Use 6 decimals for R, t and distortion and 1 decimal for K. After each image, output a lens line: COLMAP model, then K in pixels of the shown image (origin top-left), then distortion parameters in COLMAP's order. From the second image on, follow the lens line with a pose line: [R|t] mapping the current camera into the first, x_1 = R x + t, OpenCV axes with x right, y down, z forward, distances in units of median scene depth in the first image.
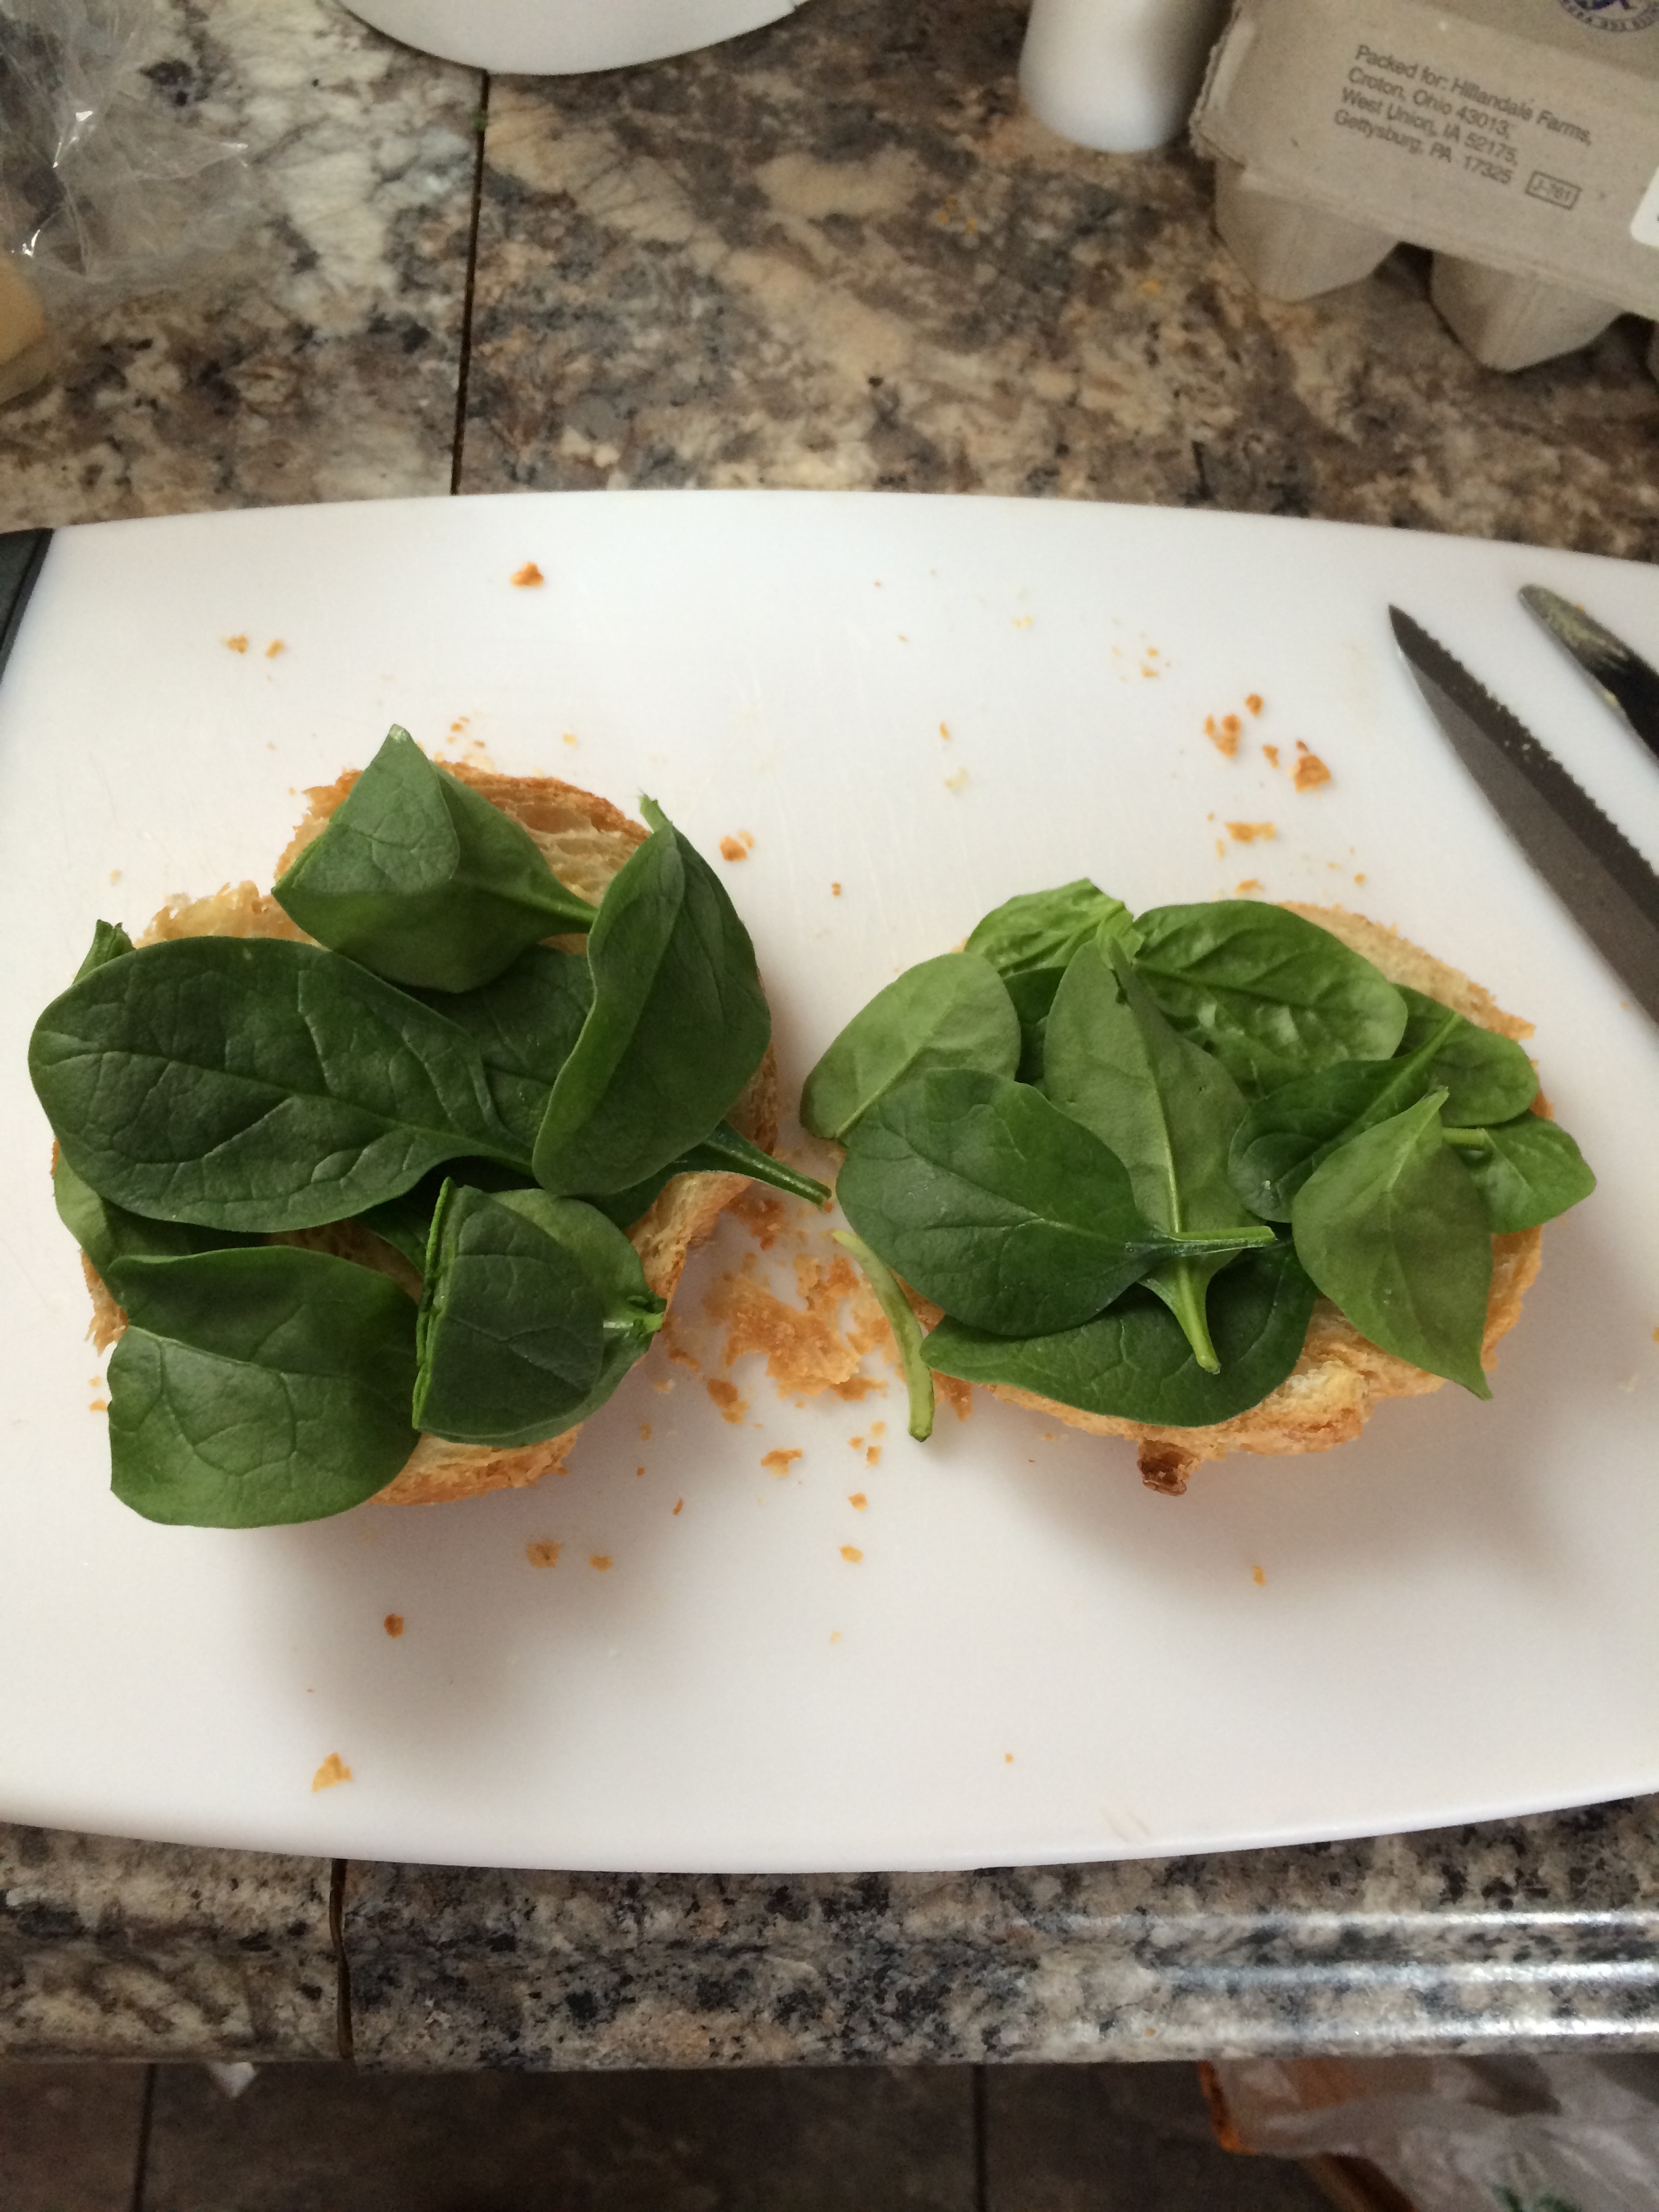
lens RADIAL K [[1914.4, 0, 829.5], [0, 1914.4, 1106.0], [0, 0, 1]] dist [0.075045, -0.125189]
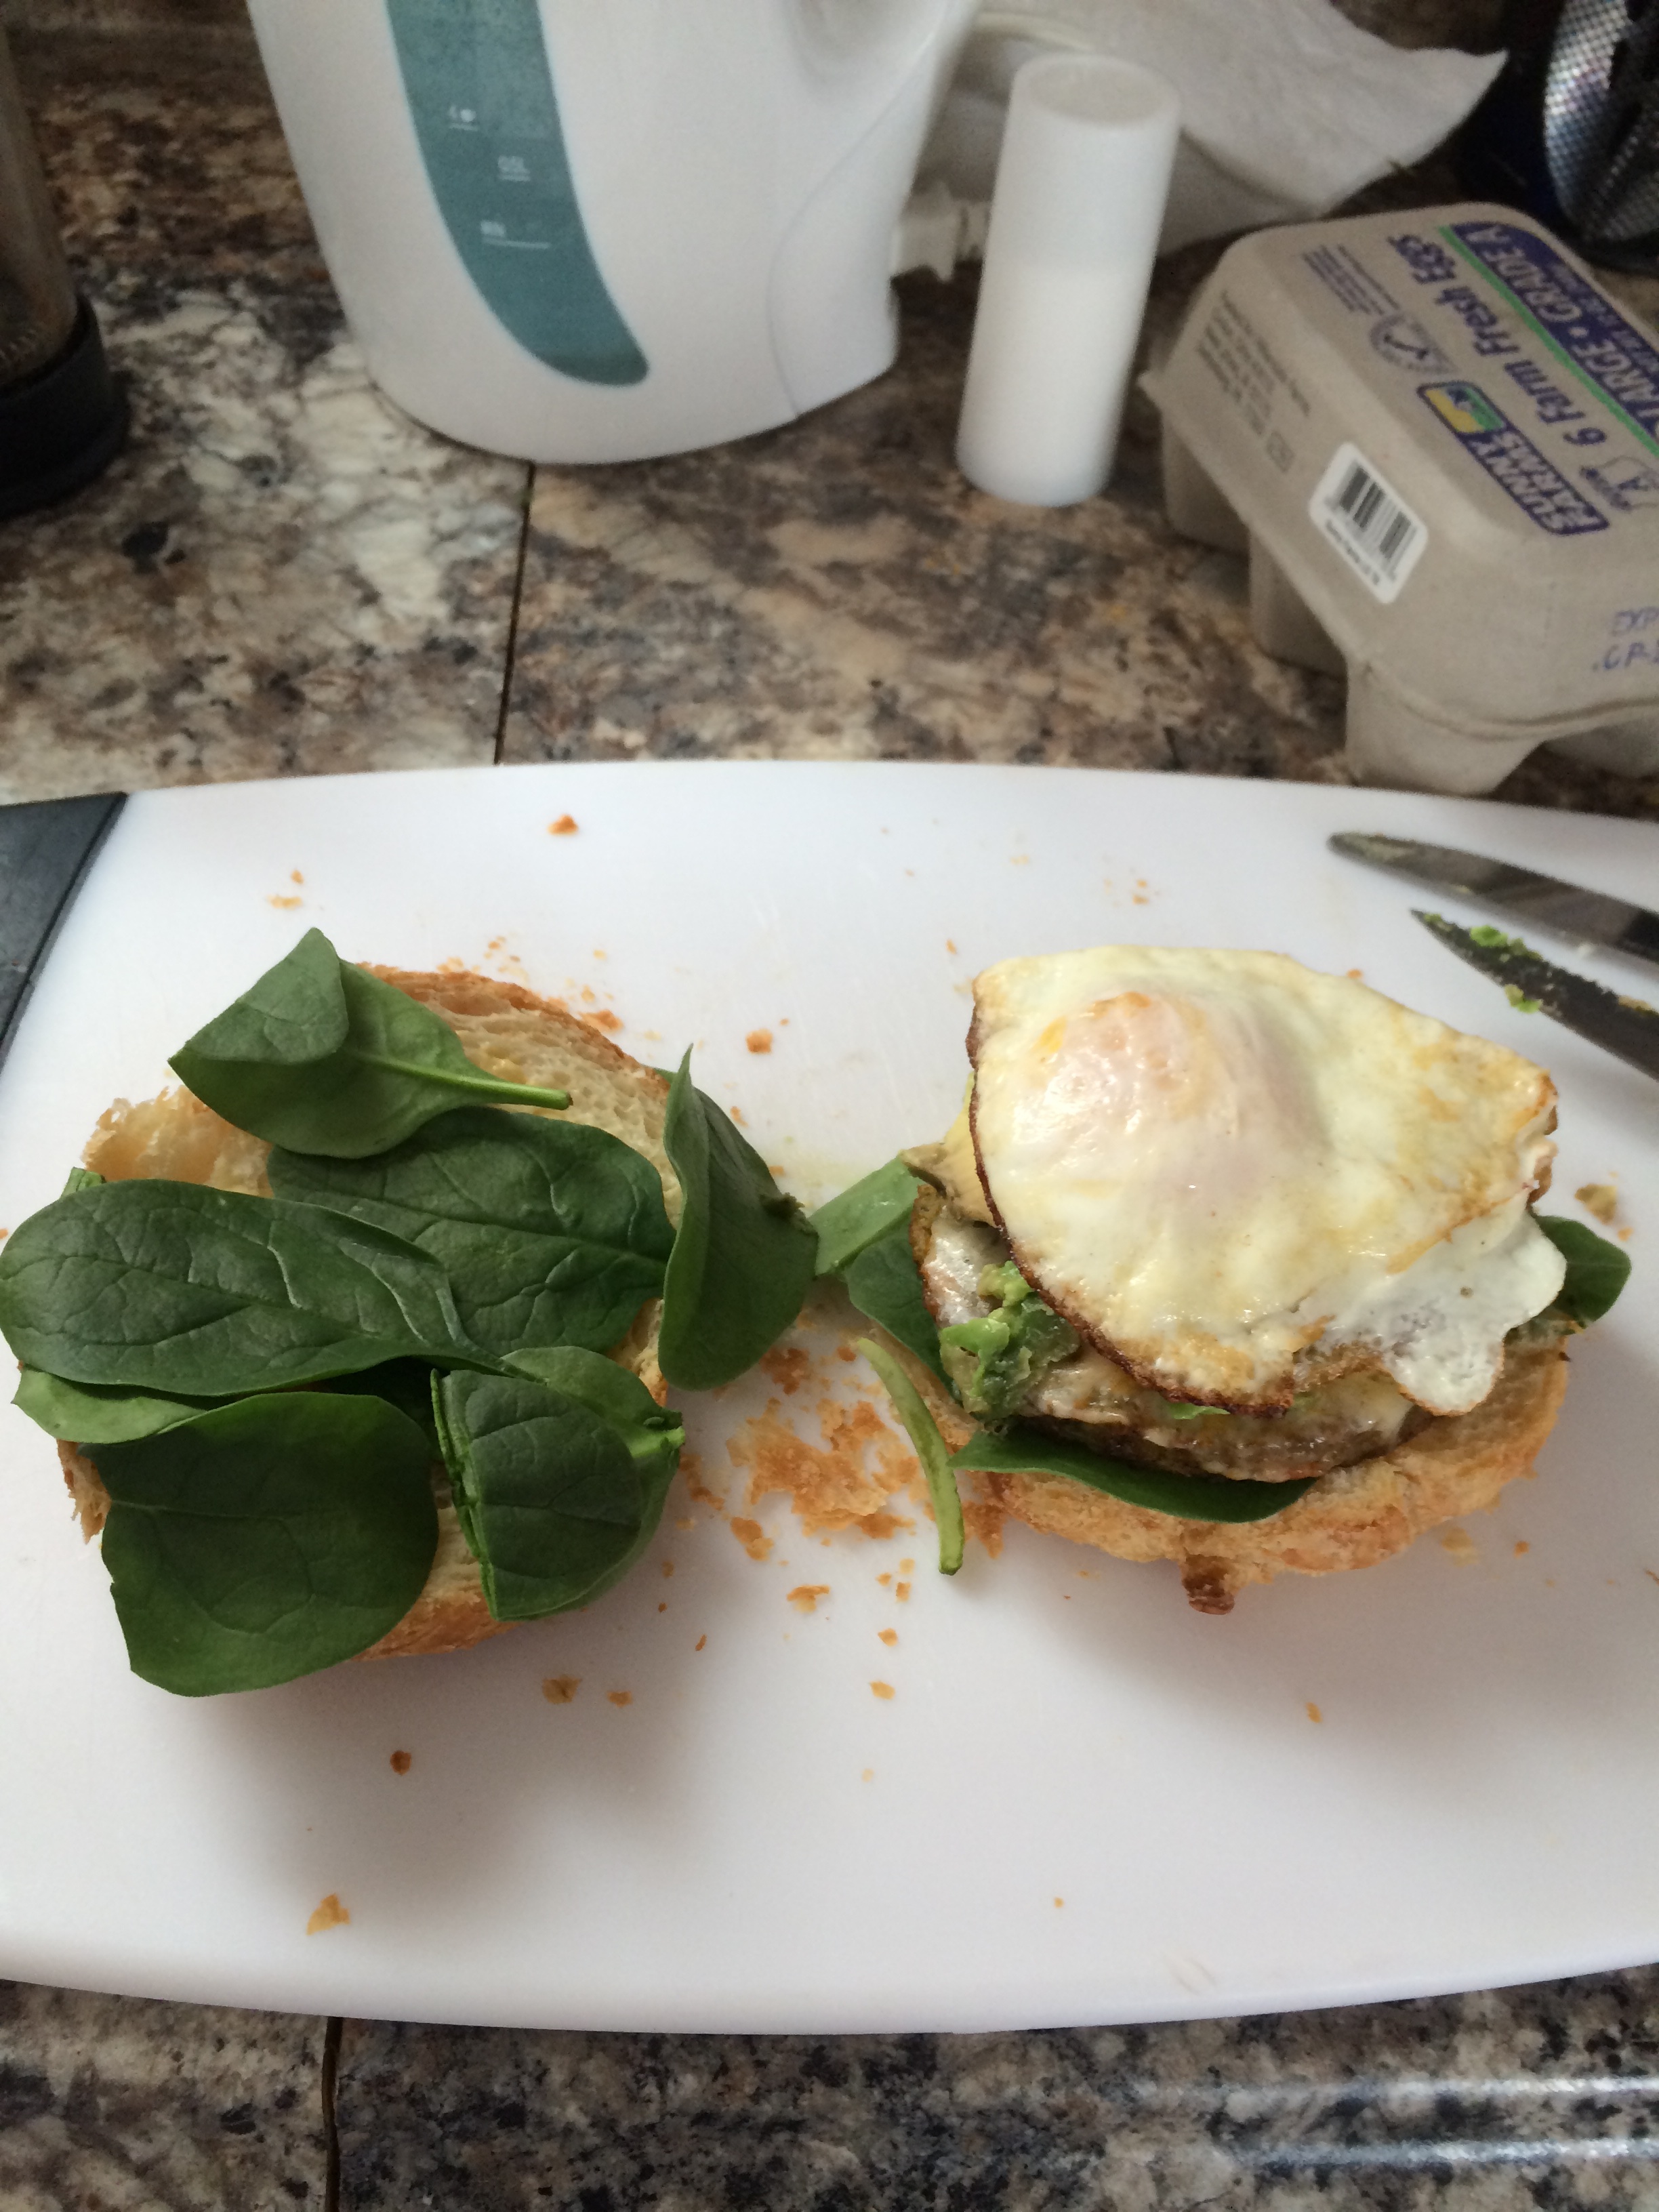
lens RADIAL K [[1903.5, 0, 832.5], [0, 1903.5, 1119.2], [0, 0, 1]] dist [0.070874, -0.117665]
pose [[0.999786, -0.020679, -0.000022, -0.006551], [0.019895, 0.962186, -0.271666, 0.169699], [0.005639, 0.271608, 0.962391, 0.005888]]
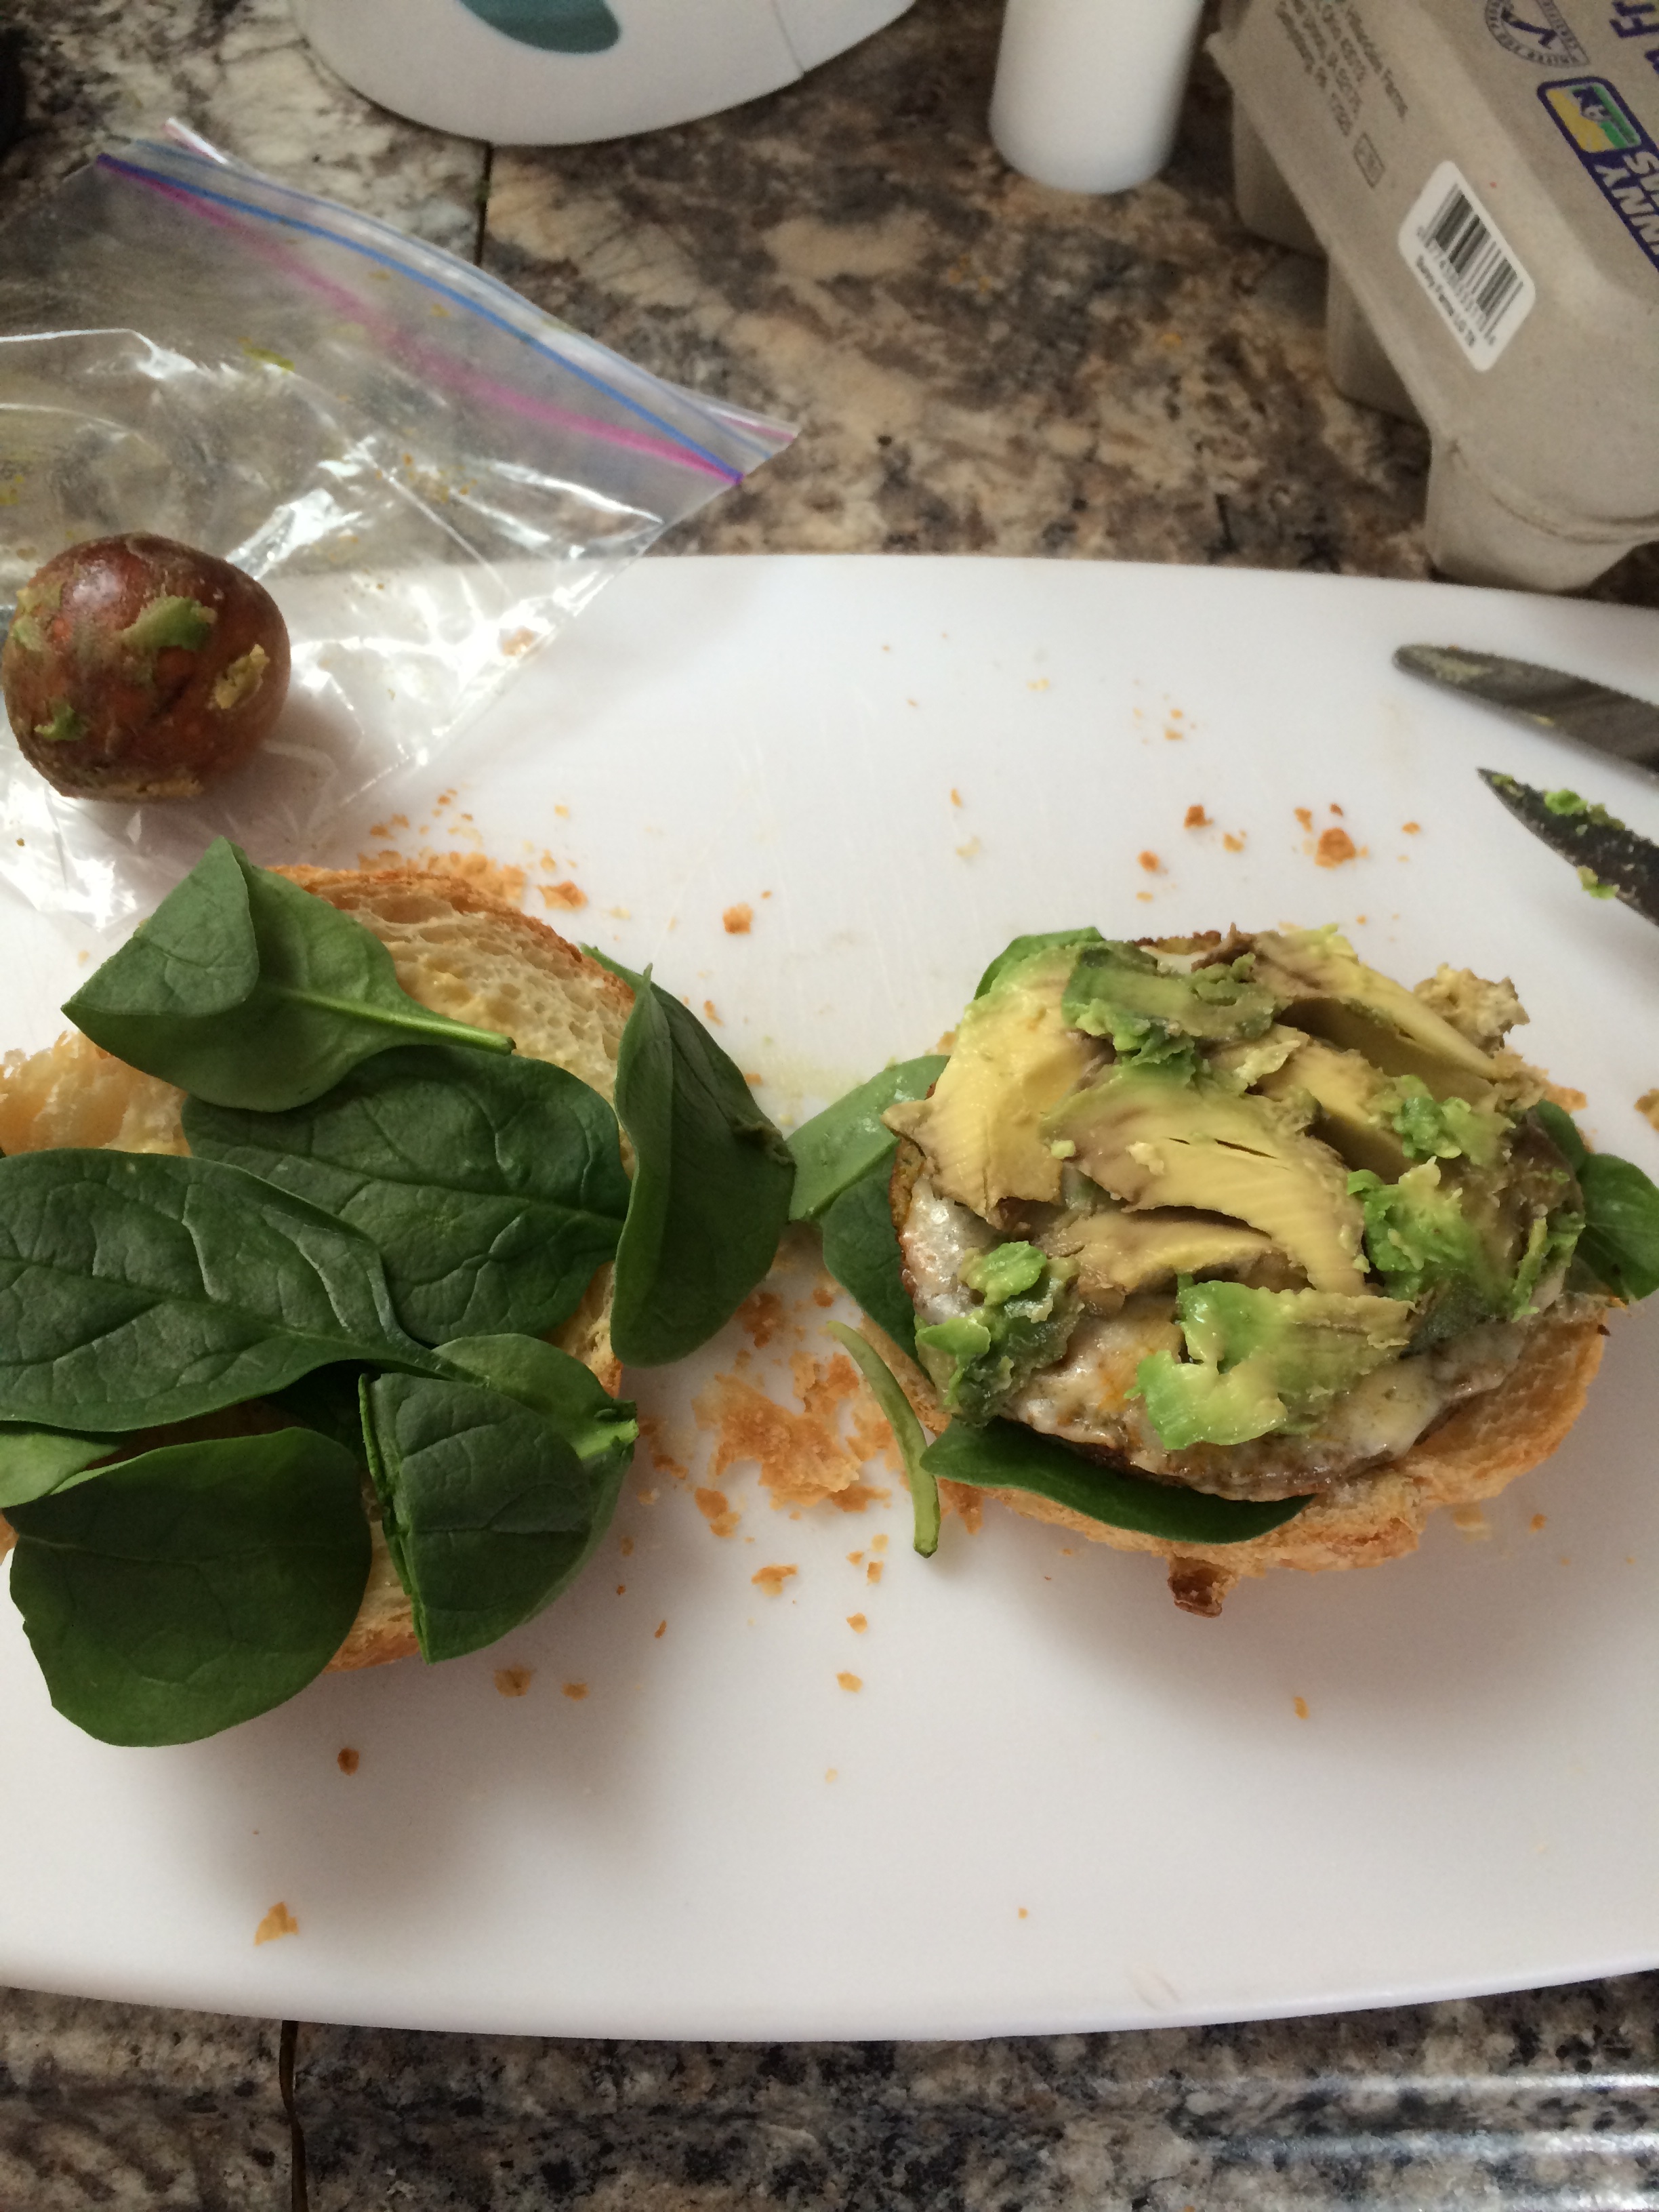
lens RADIAL K [[1906.9, 0, 837.0], [0, 1906.9, 1111.2], [0, 0, 1]] dist [0.076027, -0.128817]
pose [[0.999374, -0.011039, -0.033619, 0.029085], [0.009276, 0.998596, -0.052151, 0.010527], [0.034147, 0.051806, 0.998073, 0.056633]]
